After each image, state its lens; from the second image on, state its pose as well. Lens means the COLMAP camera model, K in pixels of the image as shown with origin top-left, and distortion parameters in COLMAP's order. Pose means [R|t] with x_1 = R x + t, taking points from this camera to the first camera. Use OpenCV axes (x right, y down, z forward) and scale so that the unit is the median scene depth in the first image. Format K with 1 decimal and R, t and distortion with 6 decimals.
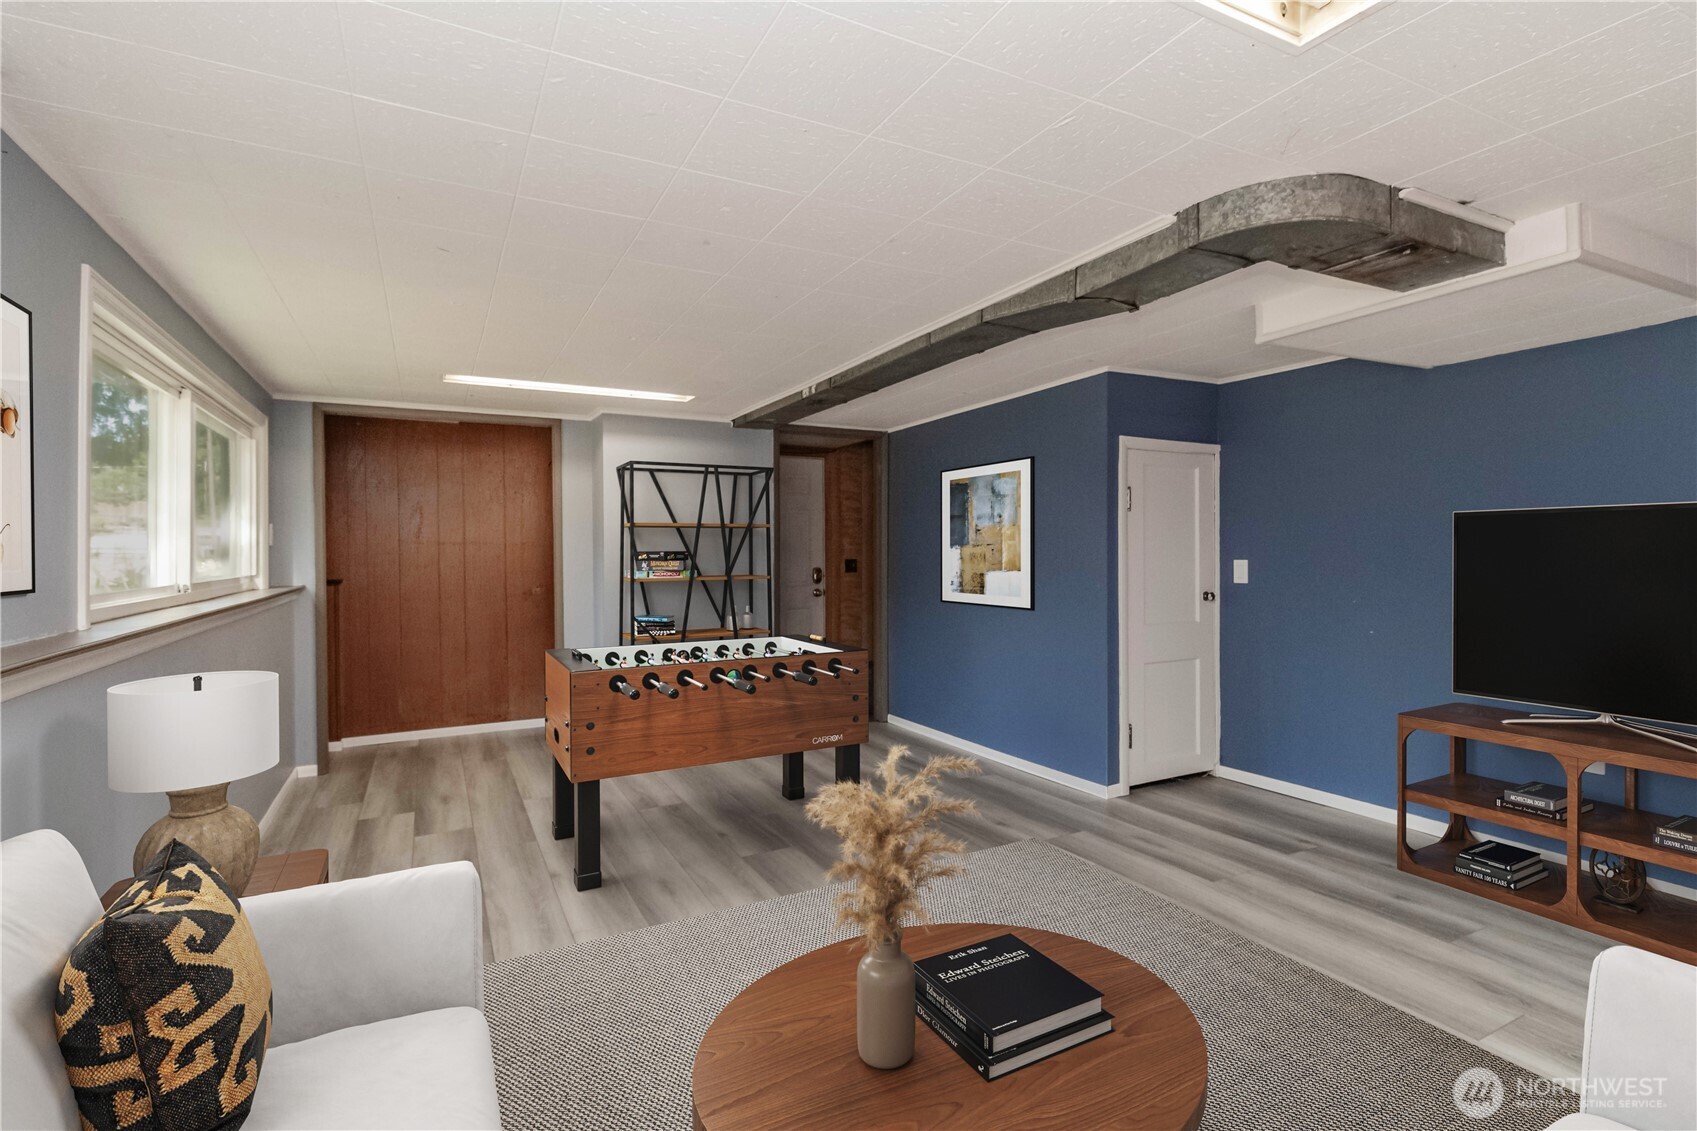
lens RADIAL K [[803.5, 0, 849.2], [0, 803.5, 570.9], [0, 0, 1]] dist [0.004267, 0.000152]
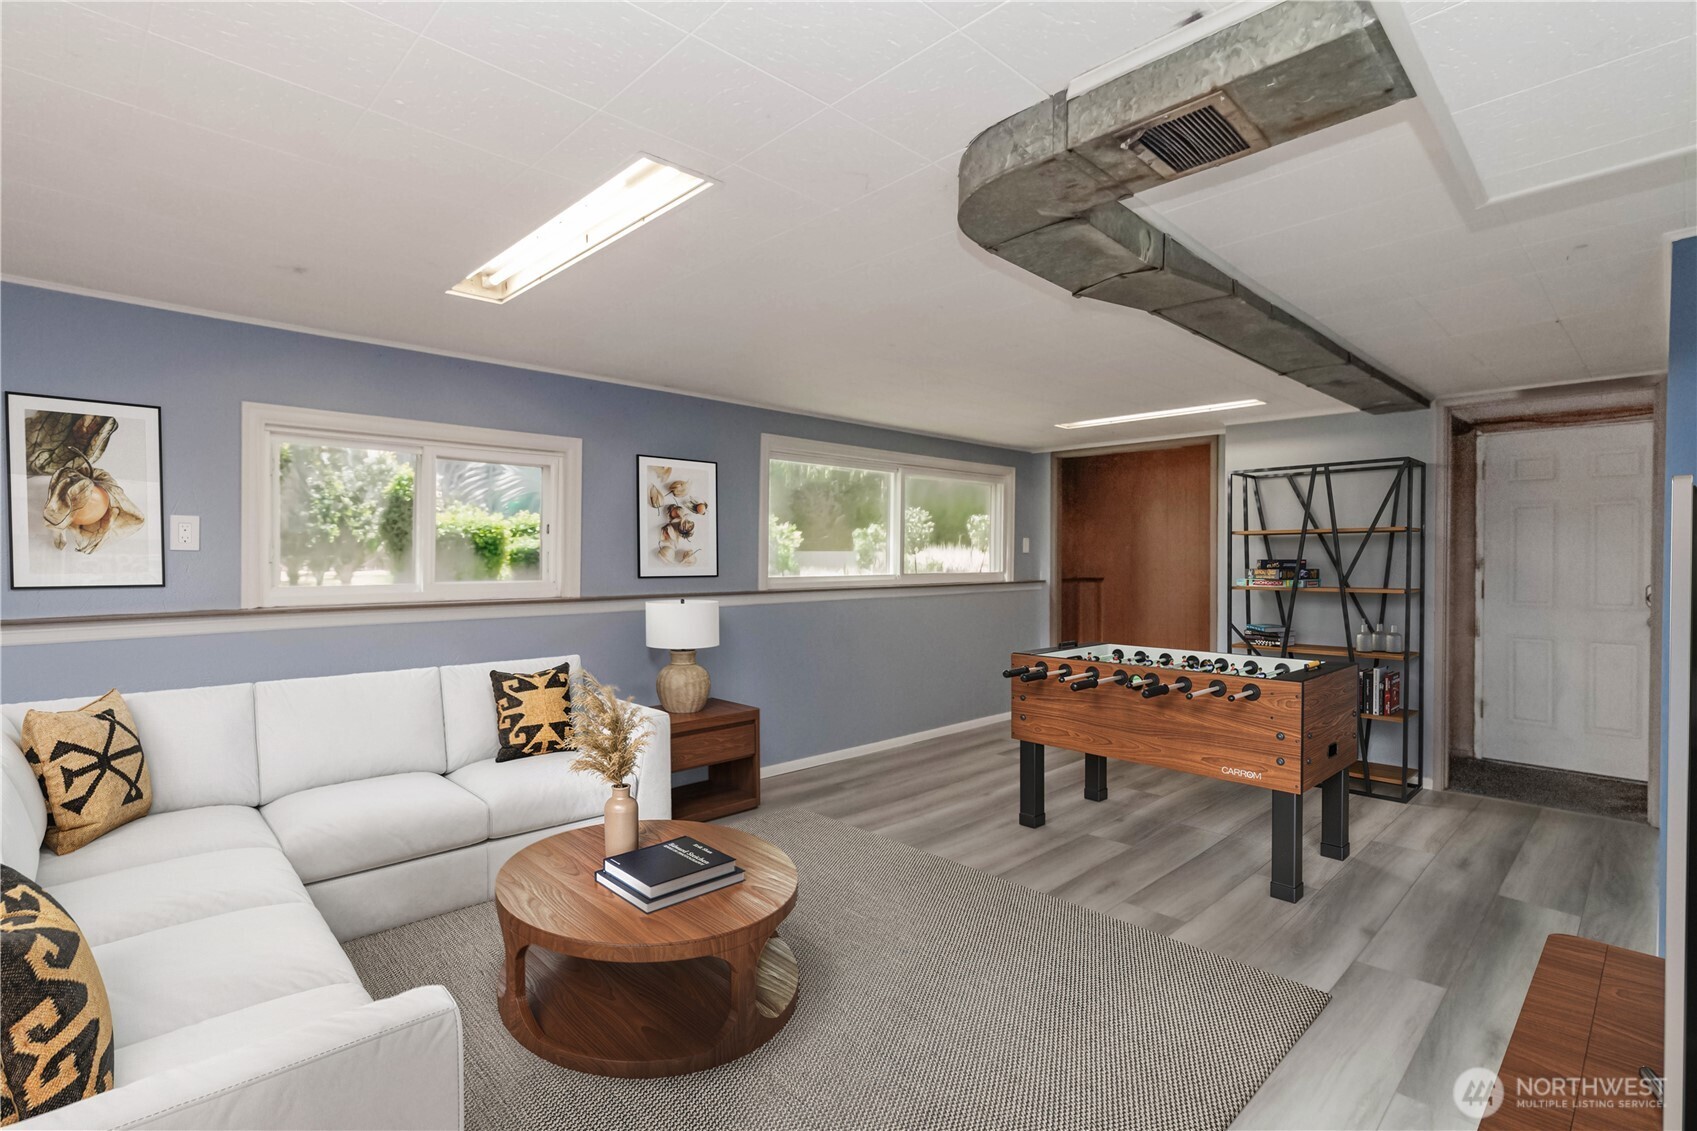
lens RADIAL K [[803.5, 0, 851.2], [0, 803.5, 556.7], [0, 0, 1]] dist [0.004267, 0.000152]
pose [[0.286748, 0.006907, -0.957981, 0.544628], [-0.025579, 0.999673, -0.000448, -0.015141], [0.957665, 0.024633, 0.286830, 0.246810]]
